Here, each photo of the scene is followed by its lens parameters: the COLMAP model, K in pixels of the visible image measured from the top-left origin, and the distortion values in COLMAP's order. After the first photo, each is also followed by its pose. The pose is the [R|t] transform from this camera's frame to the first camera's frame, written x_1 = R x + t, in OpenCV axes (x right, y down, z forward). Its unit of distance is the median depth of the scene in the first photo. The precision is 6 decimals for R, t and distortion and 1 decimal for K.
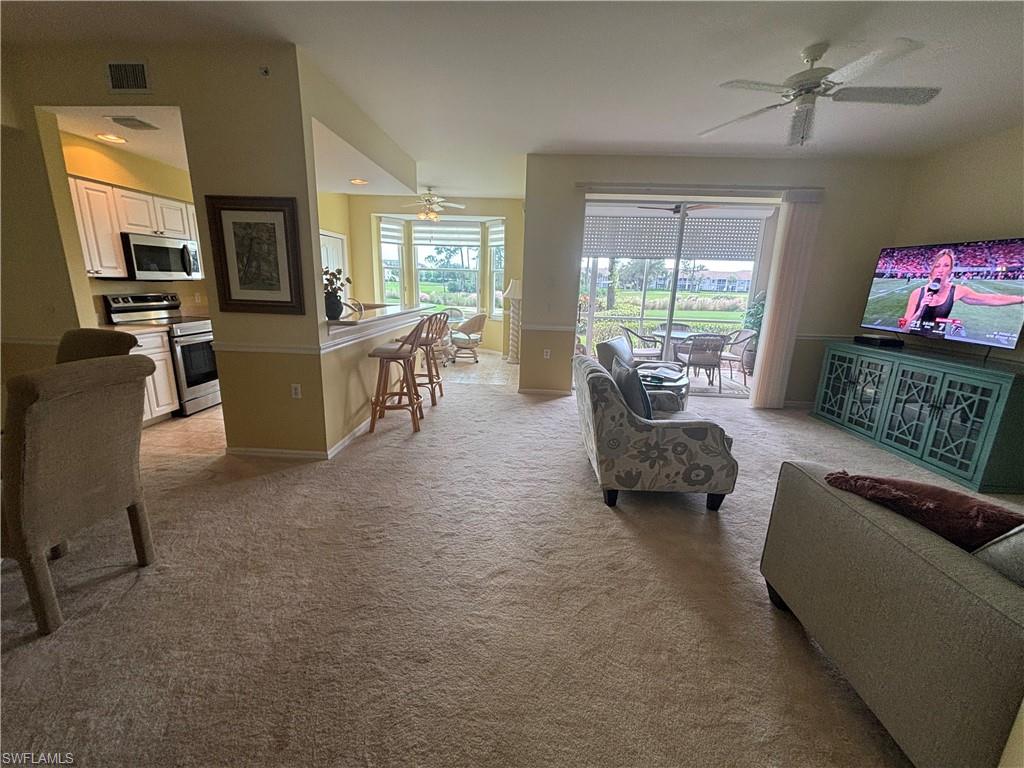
lens RADIAL K [[412.0, 0, 509.6], [0, 412.0, 380.6], [0, 0, 1]] dist [0.004210, -0.002395]
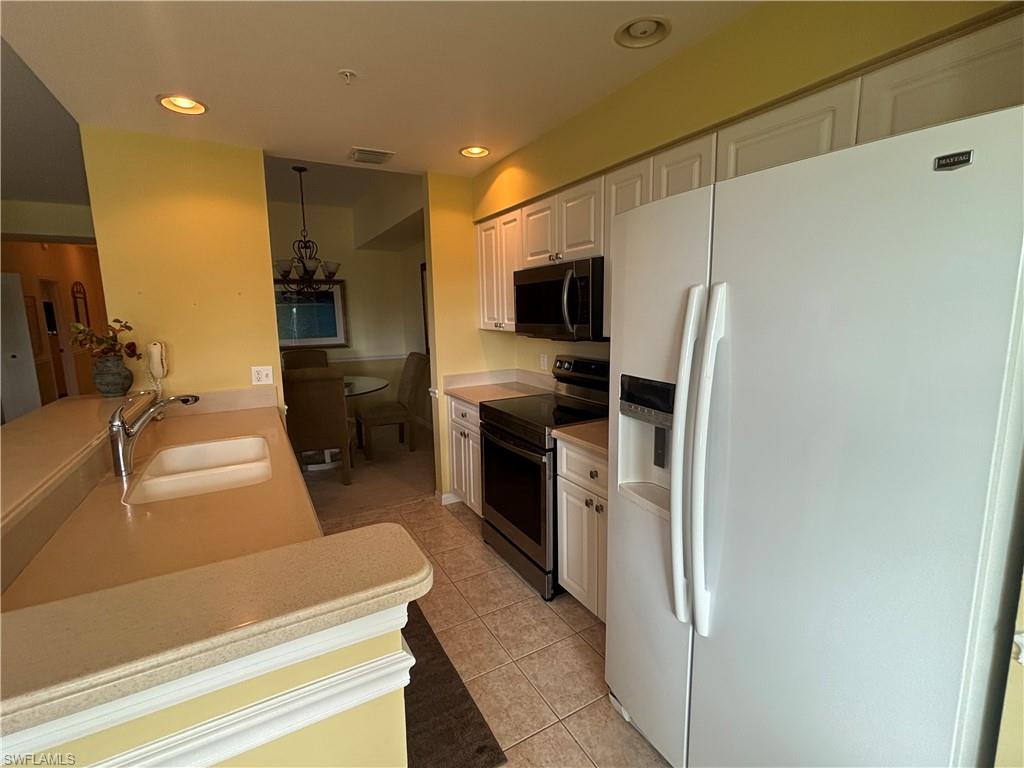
lens RADIAL K [[466.5, 0, 510.4], [0, 466.5, 378.7], [0, 0, 1]] dist [0.010465, -0.000976]
pose [[-0.838866, 0.070303, -0.539779, -0.450172], [-0.128450, 0.938054, 0.321800, -0.410321], [0.528965, 0.339282, -0.777871, 1.566022]]
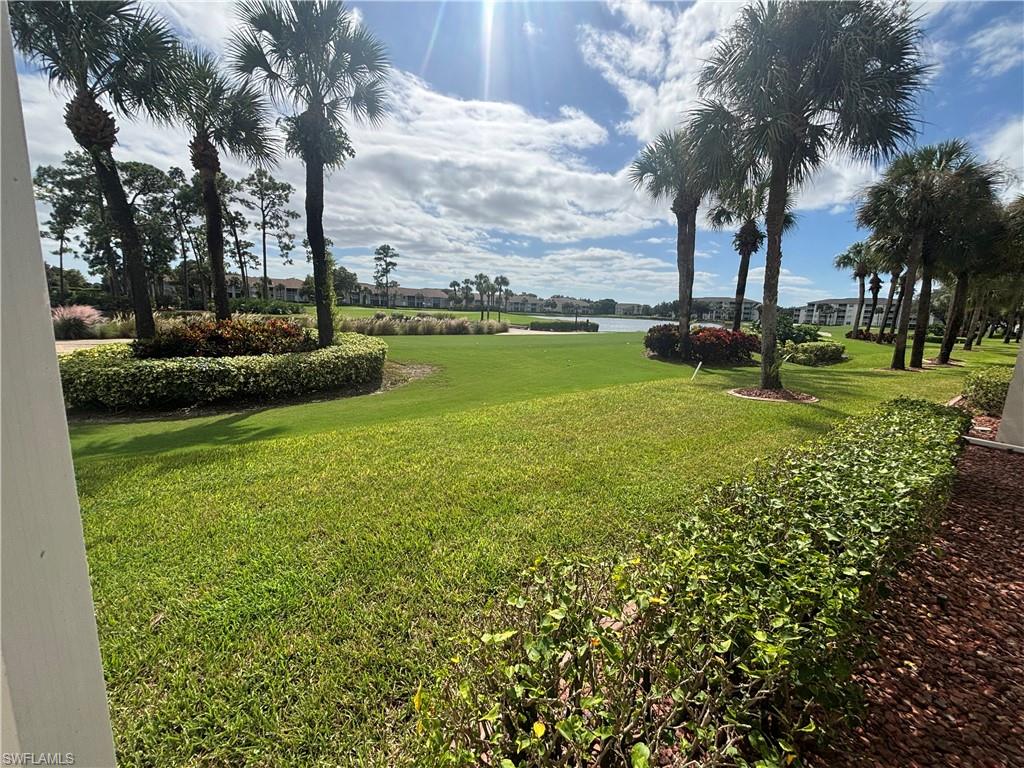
lens RADIAL K [[412.0, 0, 512.3], [0, 412.0, 379.0], [0, 0, 1]] dist [0.004210, -0.002395]
pose [[0.757263, -0.105039, 0.644608, 0.319095], [0.129596, 0.991523, 0.009324, -0.470394], [-0.640123, 0.076478, 0.764457, 1.947535]]
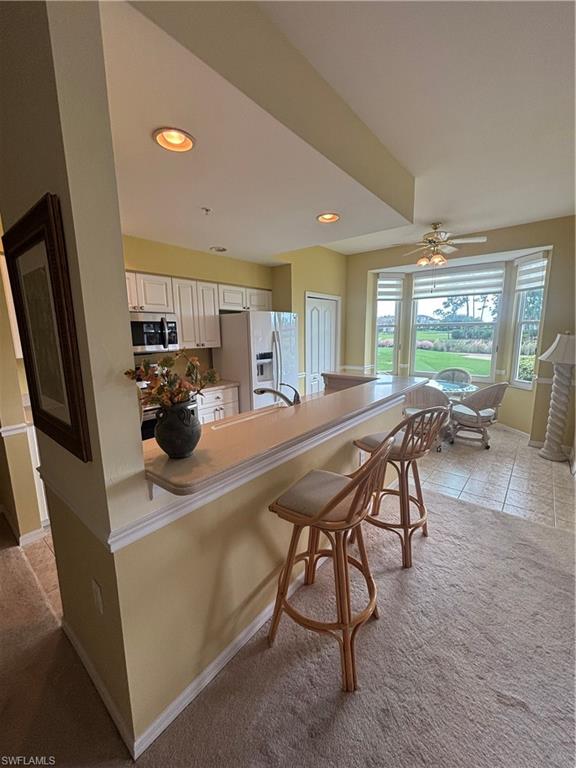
lens RADIAL K [[309.0, 0, 292.5], [0, 309.0, 382.9], [0, 0, 1]] dist [0.004210, -0.002395]
pose [[0.815459, 0.058839, -0.575817, -0.094851], [-0.099628, 0.994241, -0.039496, -0.188317], [0.570177, 0.089575, 0.816624, 0.628942]]
